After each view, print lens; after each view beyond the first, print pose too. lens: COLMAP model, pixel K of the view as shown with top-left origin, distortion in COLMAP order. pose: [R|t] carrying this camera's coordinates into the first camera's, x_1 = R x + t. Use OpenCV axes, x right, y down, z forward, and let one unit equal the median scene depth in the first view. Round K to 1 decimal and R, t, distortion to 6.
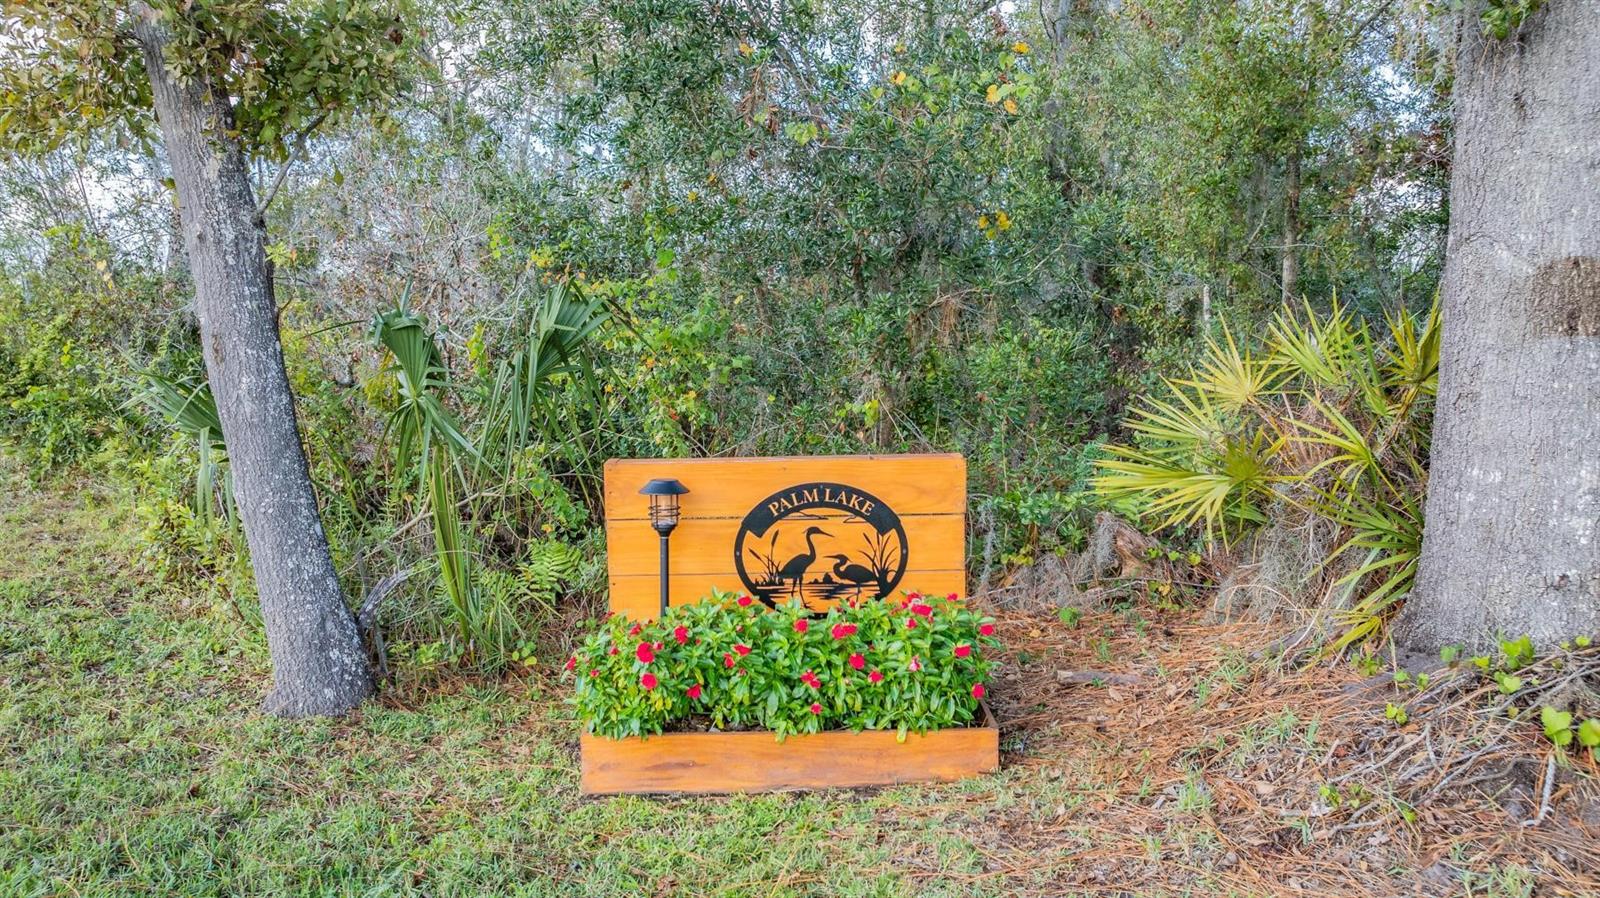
lens RADIAL K [[1145.3, 0, 827.4], [0, 1145.3, 426.8], [0, 0, 1]] dist [-0.006463, -0.001064]
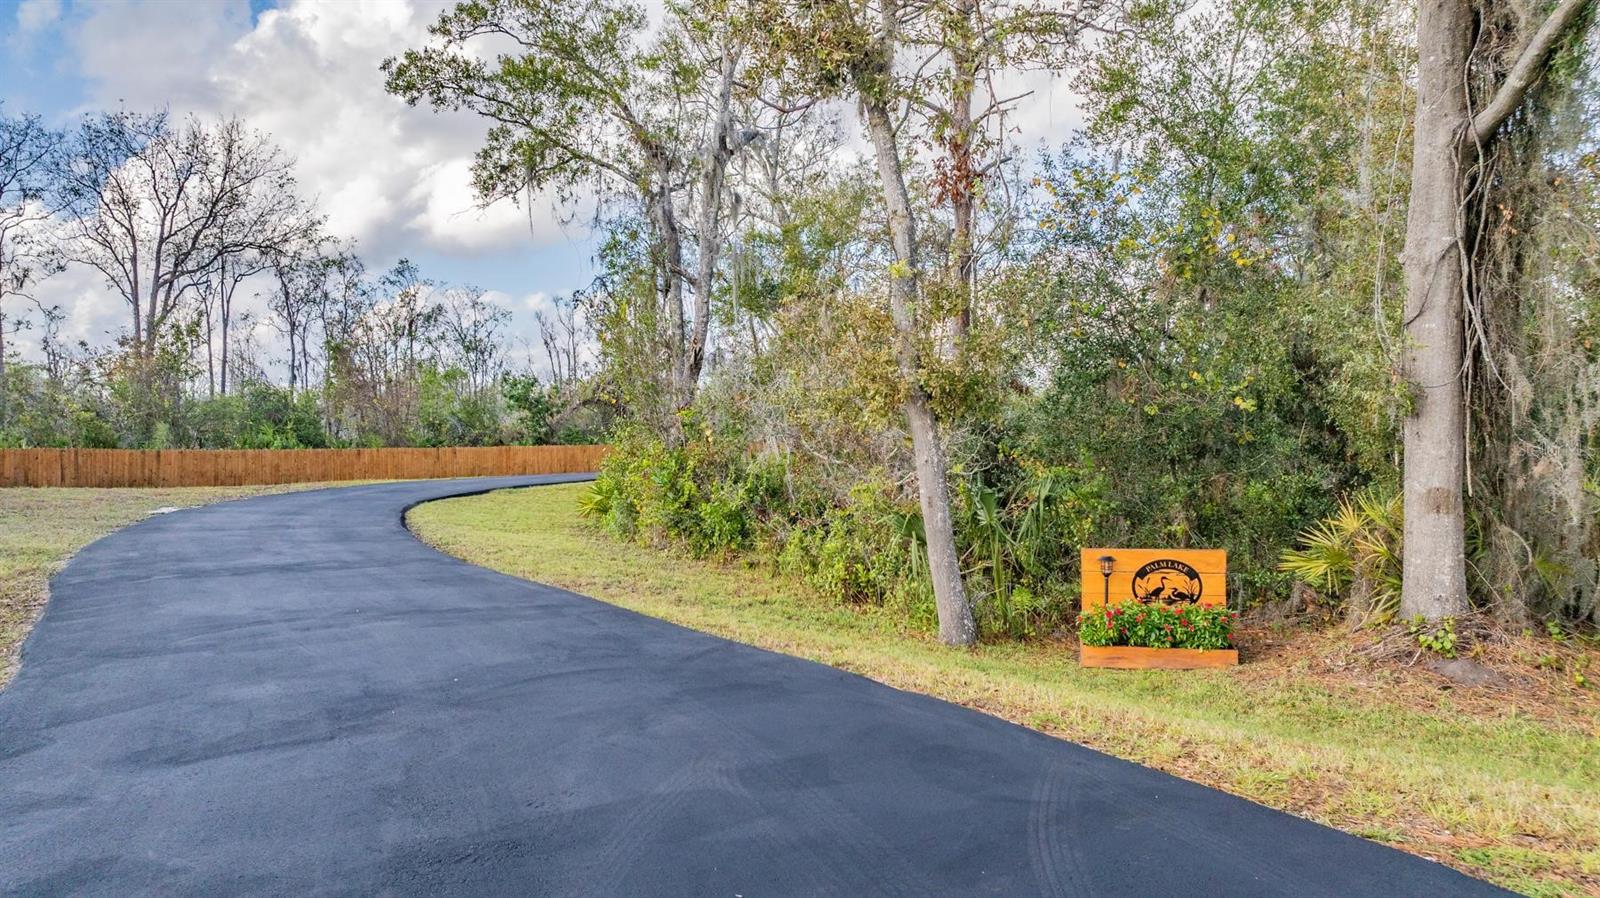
lens RADIAL K [[1145.3, 0, 827.4], [0, 1145.3, 426.8], [0, 0, 1]] dist [-0.006463, -0.001064]
pose [[0.974257, 0.004479, -0.225397, -0.170335], [-0.024651, 0.995924, -0.086759, -0.005953], [0.224090, 0.090082, 0.970396, -1.696903]]
